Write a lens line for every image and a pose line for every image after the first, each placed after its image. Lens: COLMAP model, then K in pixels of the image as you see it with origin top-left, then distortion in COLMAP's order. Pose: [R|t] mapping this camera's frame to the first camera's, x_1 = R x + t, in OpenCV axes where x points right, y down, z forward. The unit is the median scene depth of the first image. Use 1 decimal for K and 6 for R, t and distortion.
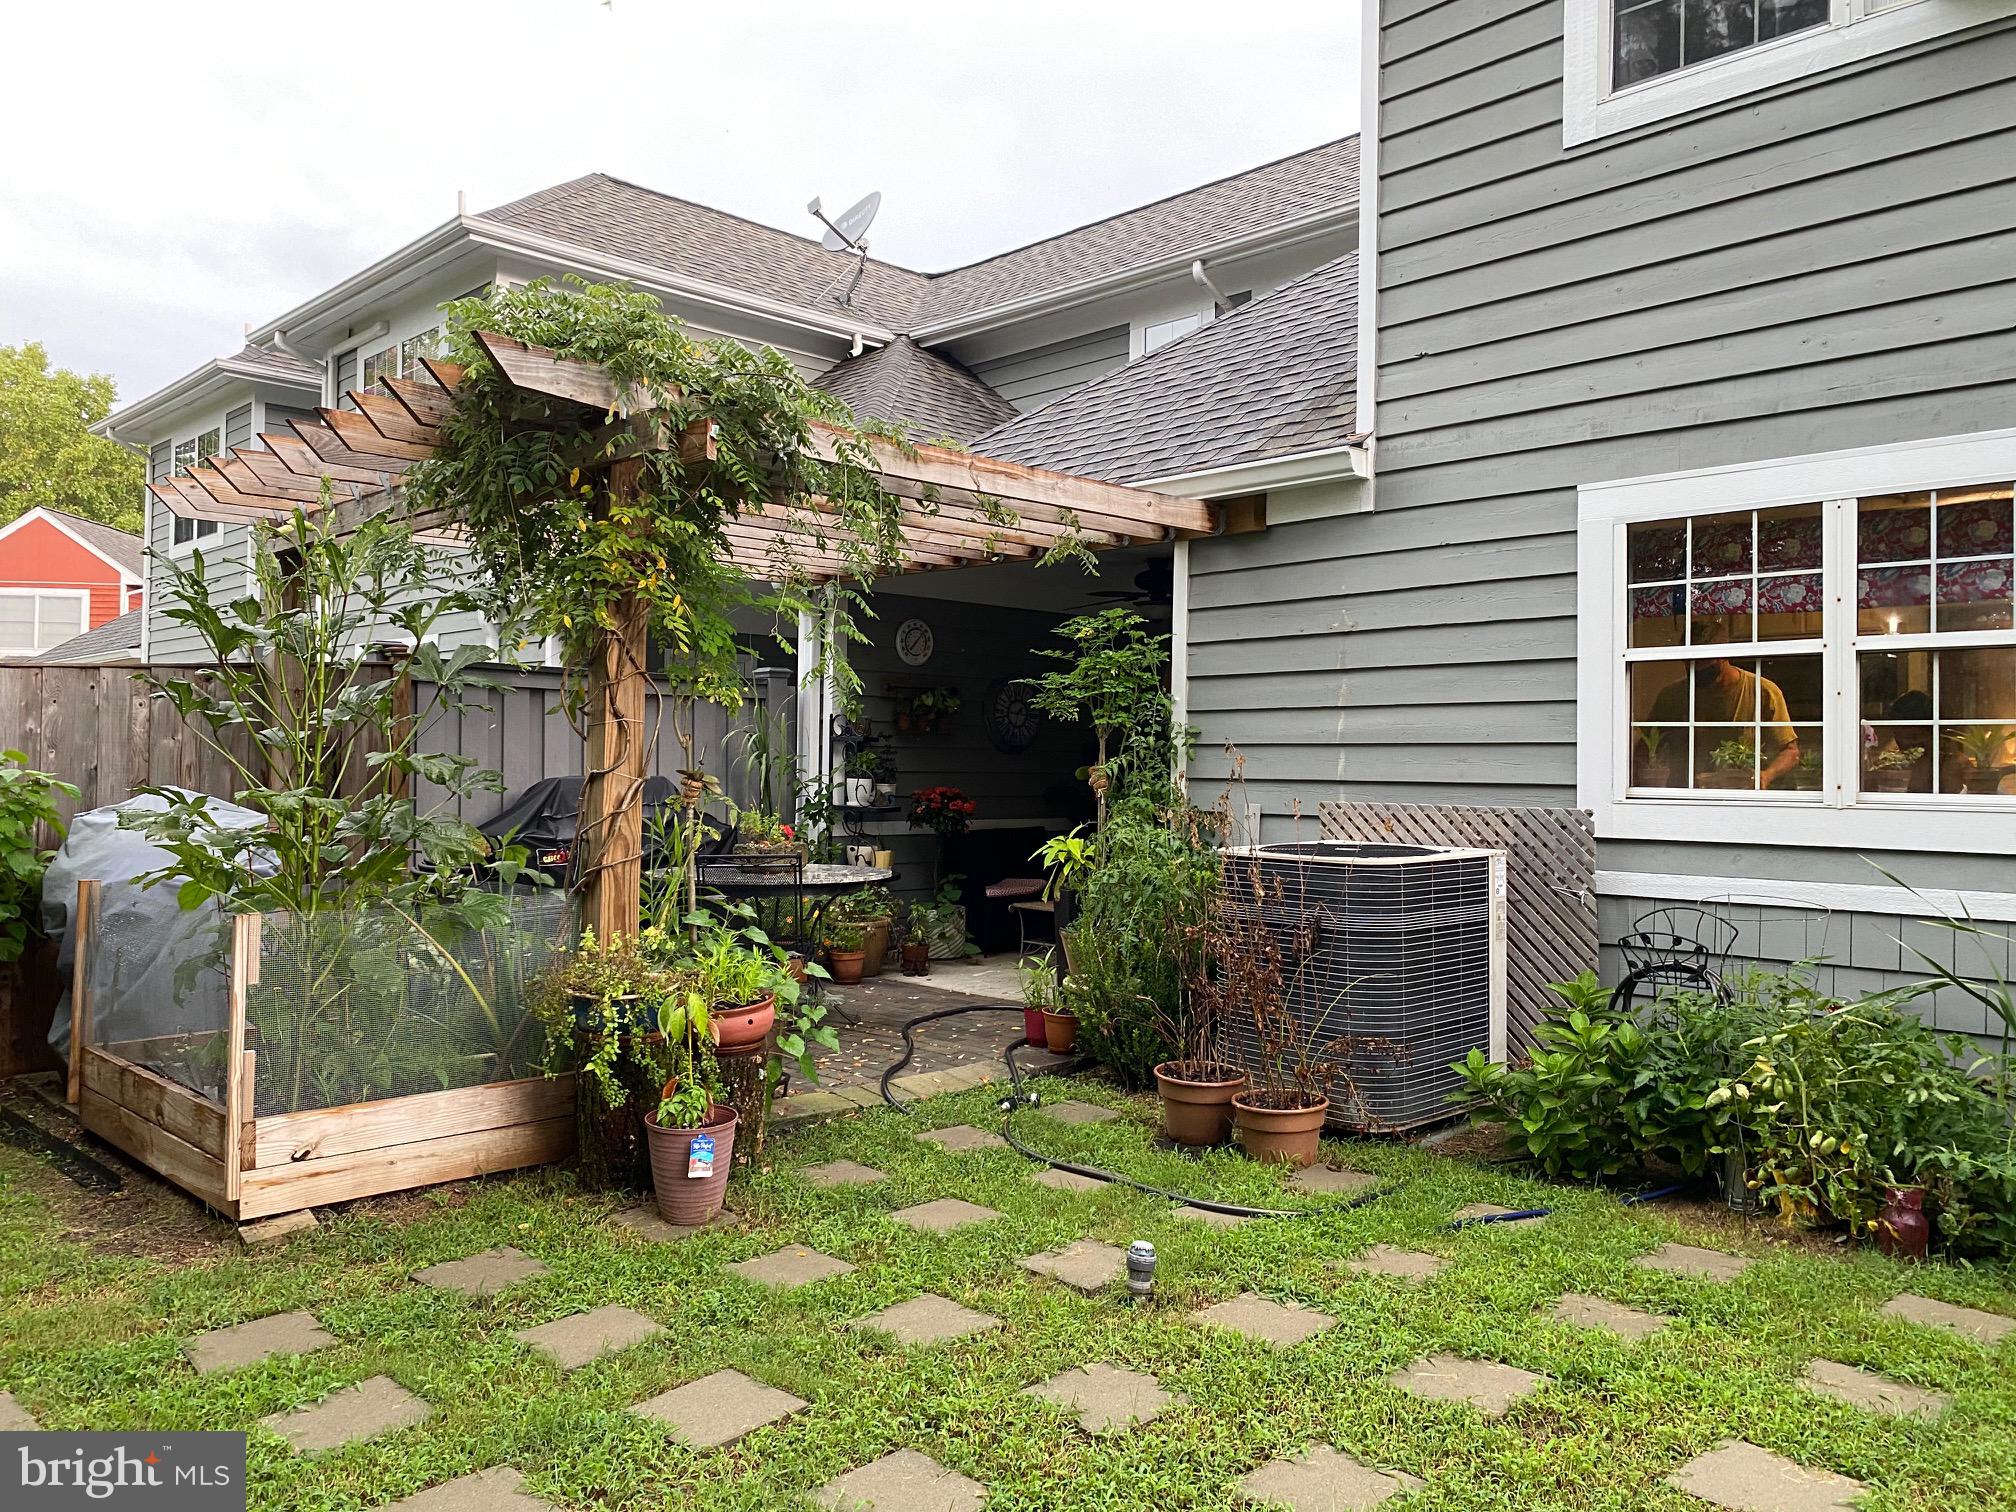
lens RADIAL K [[1537.8, 0, 1013.9], [0, 1537.8, 741.4], [0, 0, 1]] dist [0.042578, -0.053551]
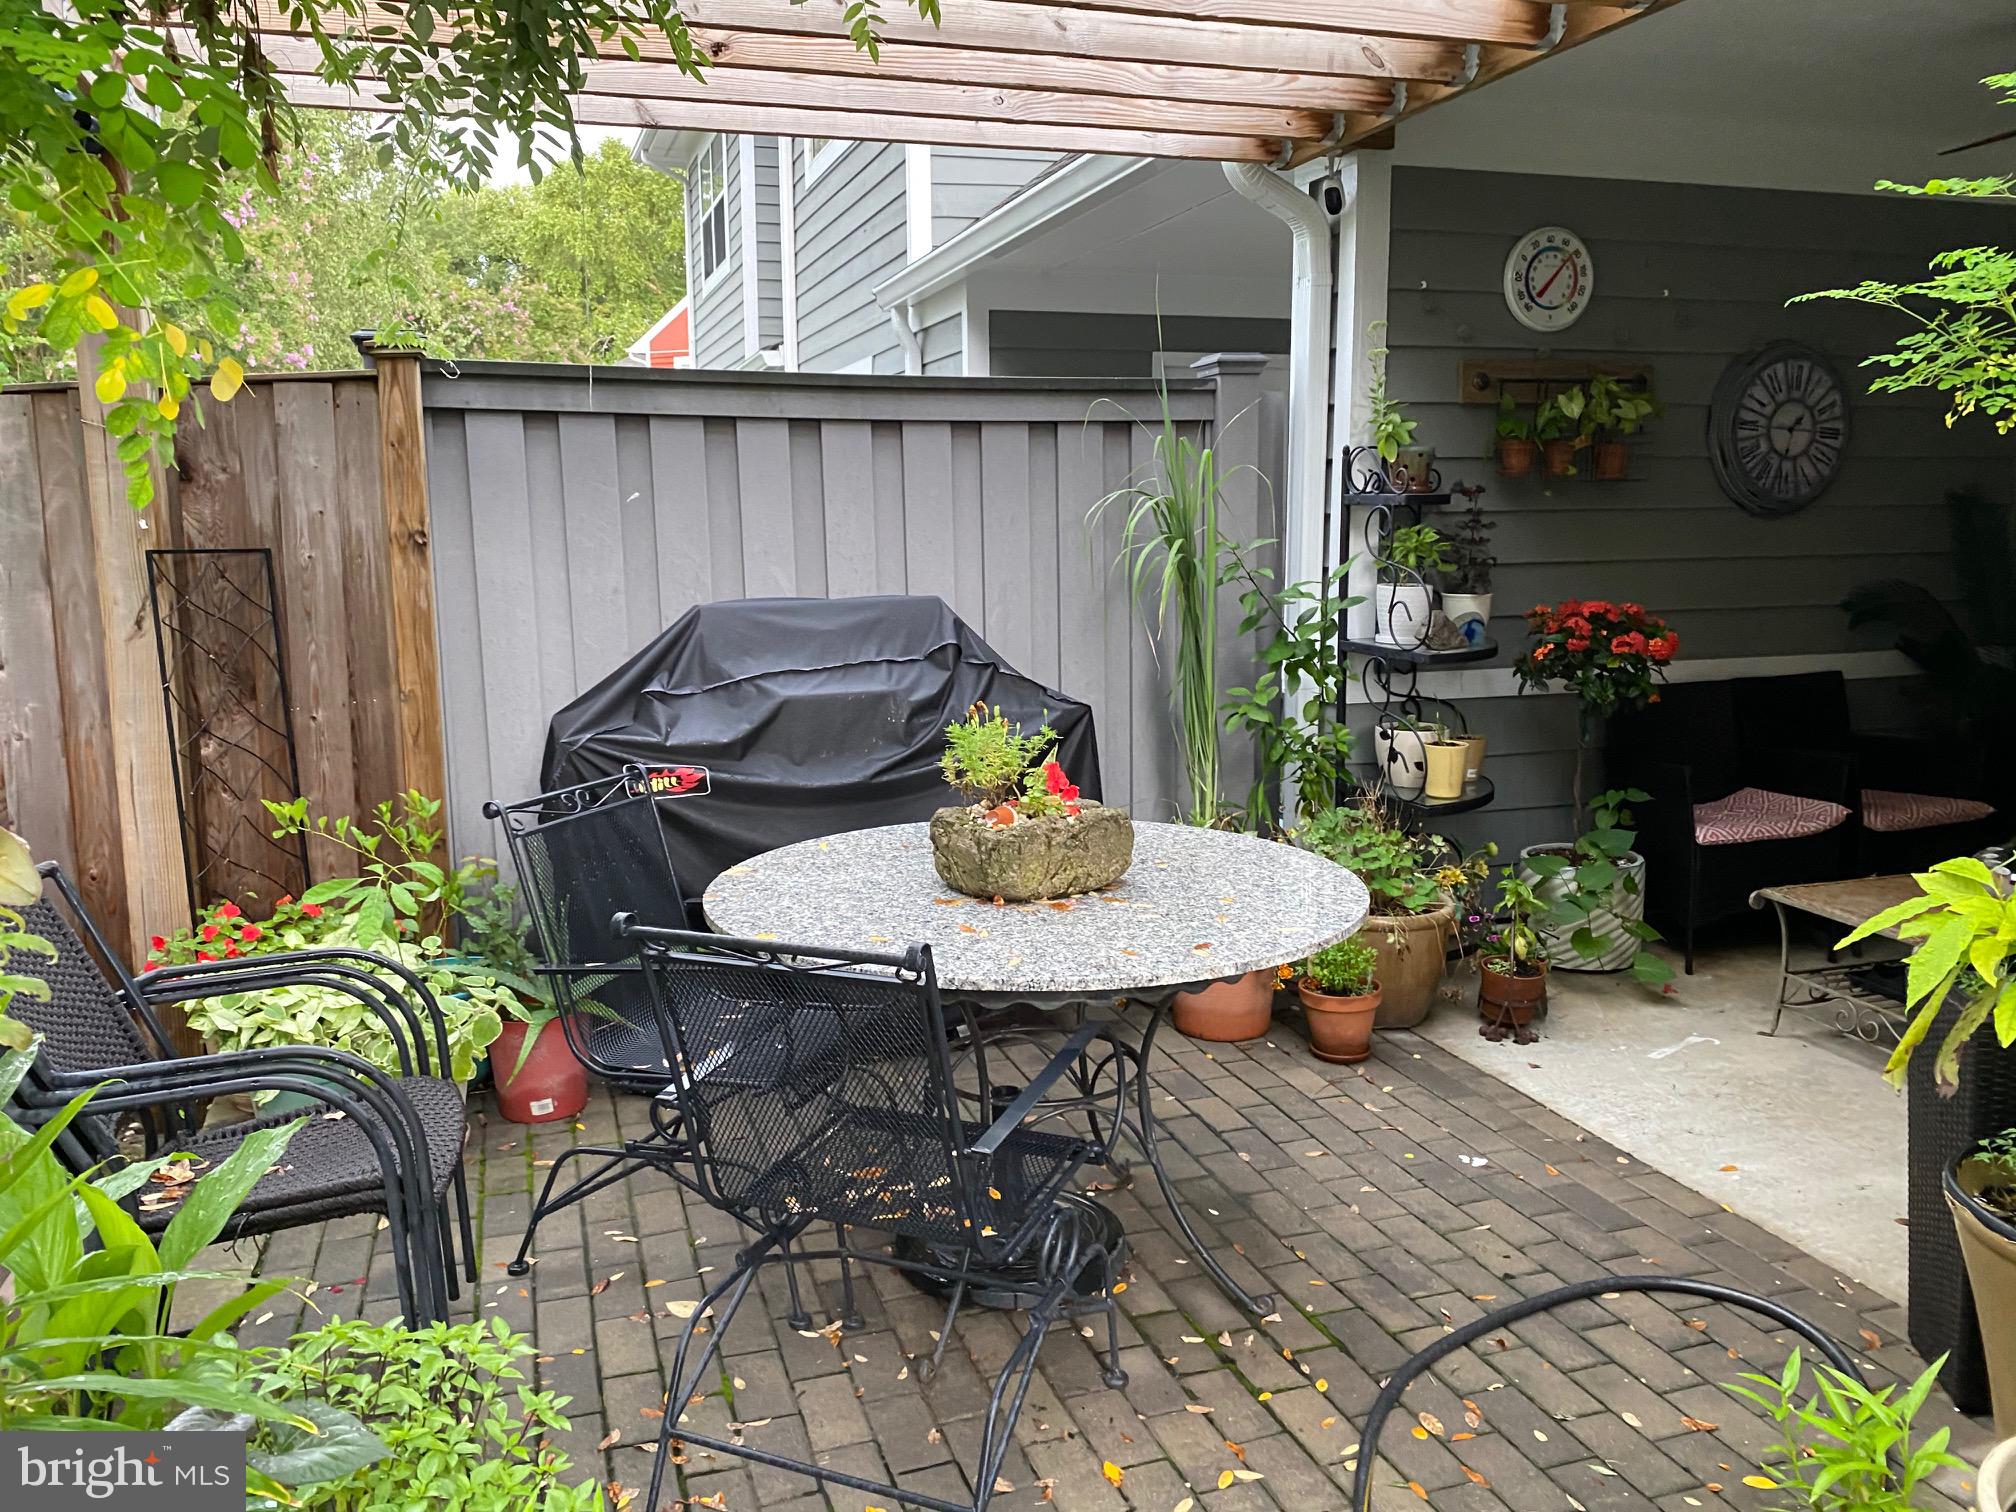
lens RADIAL K [[1537.8, 0, 1003.5], [0, 1537.8, 729.1], [0, 0, 1]] dist [0.042578, -0.053551]
pose [[0.899841, 0.040713, -0.434313, -0.007457], [0.027352, 0.988410, 0.149323, -0.008541], [0.435359, -0.146246, 0.888299, 0.795418]]
